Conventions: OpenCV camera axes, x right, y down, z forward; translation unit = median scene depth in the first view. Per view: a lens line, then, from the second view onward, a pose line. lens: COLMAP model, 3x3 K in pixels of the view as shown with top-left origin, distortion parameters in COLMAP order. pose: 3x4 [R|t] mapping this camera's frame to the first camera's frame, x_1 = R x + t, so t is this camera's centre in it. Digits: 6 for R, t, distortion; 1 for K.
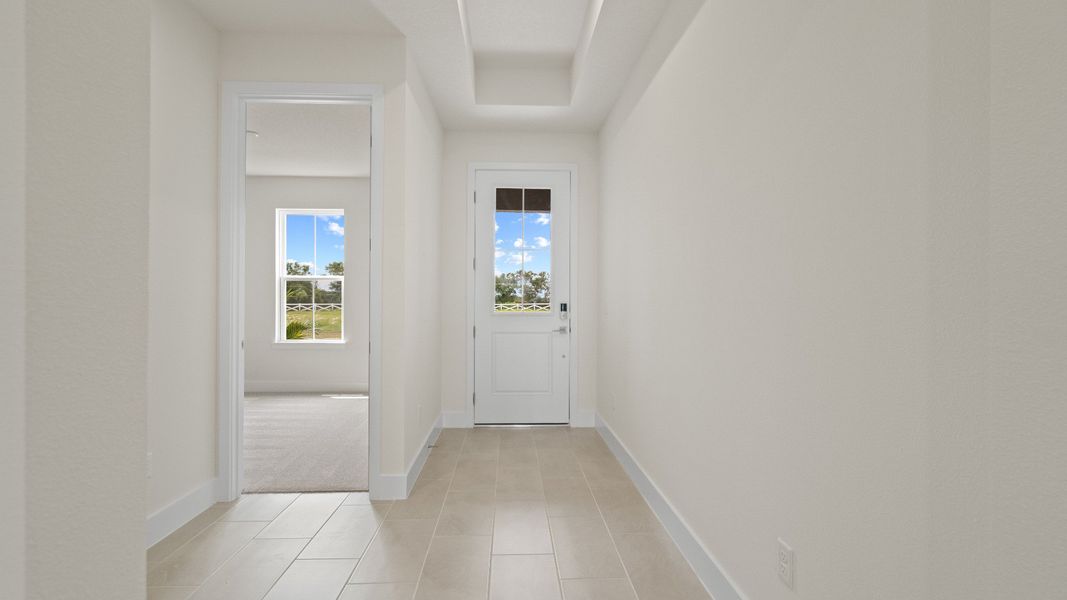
lens RADIAL K [[485.5, 0, 523.3], [0, 485.5, 301.7], [0, 0, 1]] dist [0.001038, 0.000721]
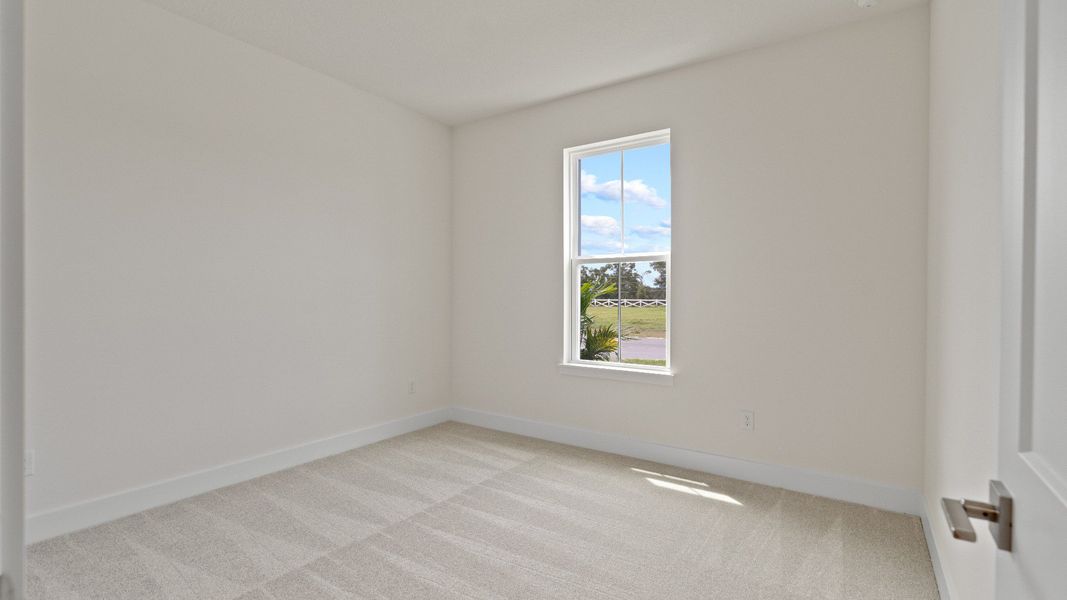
lens RADIAL K [[485.5, 0, 534.5], [0, 485.5, 297.1], [0, 0, 1]] dist [0.001038, 0.000721]
pose [[0.812548, -0.000420, -0.582894, -0.256420], [-0.000698, 0.999998, -0.001693, -0.002479], [0.582894, 0.001782, 0.812546, 0.683616]]
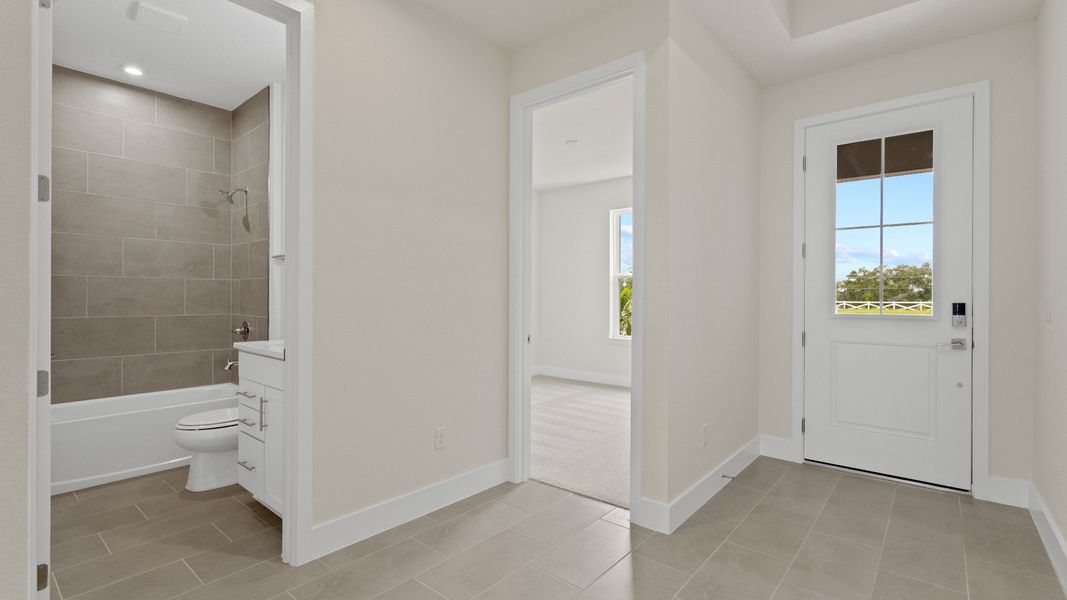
lens RADIAL K [[485.5, 0, 526.4], [0, 485.5, 298.1], [0, 0, 1]] dist [0.001038, 0.000721]
pose [[0.743609, 0.001663, -0.668613, 0.087516], [-0.003268, 0.999994, -0.001148, -0.000104], [0.668607, 0.003039, 0.743610, 0.136537]]
